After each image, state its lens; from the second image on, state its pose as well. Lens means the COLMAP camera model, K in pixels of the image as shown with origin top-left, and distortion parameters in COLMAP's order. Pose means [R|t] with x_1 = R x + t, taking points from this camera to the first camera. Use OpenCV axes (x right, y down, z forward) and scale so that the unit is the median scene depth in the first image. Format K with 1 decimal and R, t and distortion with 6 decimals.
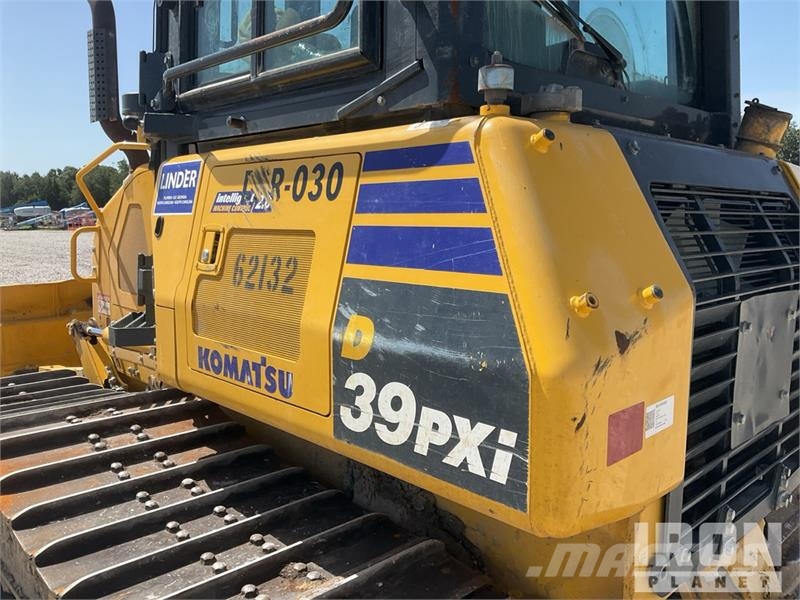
lens RADIAL K [[664.3, 0, 402.2], [0, 664.3, 299.1], [0, 0, 1]] dist [0.067882, -0.120993]
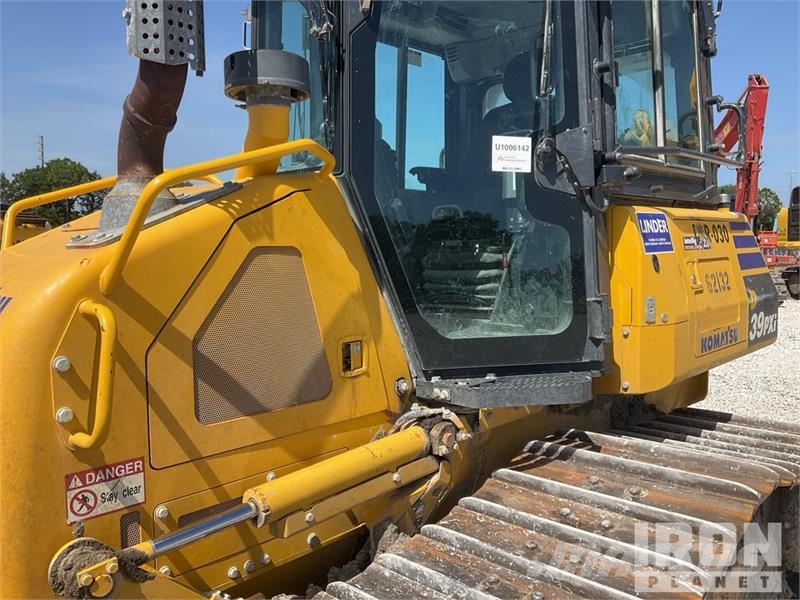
lens RADIAL K [[664.3, 0, 393.7], [0, 664.3, 296.6], [0, 0, 1]] dist [0.067882, -0.120993]
pose [[-0.038003, -0.075506, 0.996421, -2.290748], [0.144628, 0.986226, 0.080250, -0.315074], [-0.988756, 0.147160, -0.026559, 2.211315]]
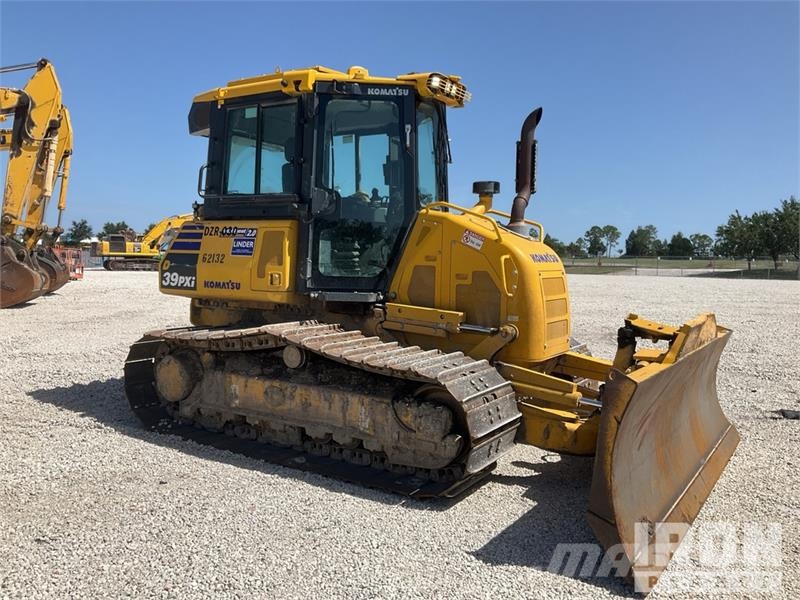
lens RADIAL K [[664.3, 0, 400.9], [0, 664.3, 292.4], [0, 0, 1]] dist [0.067882, -0.120993]
pose [[0.969354, 0.002023, 0.245661, 0.359257], [0.012876, 0.998173, -0.059028, 0.522856], [-0.245332, 0.060382, 0.967557, -3.762218]]
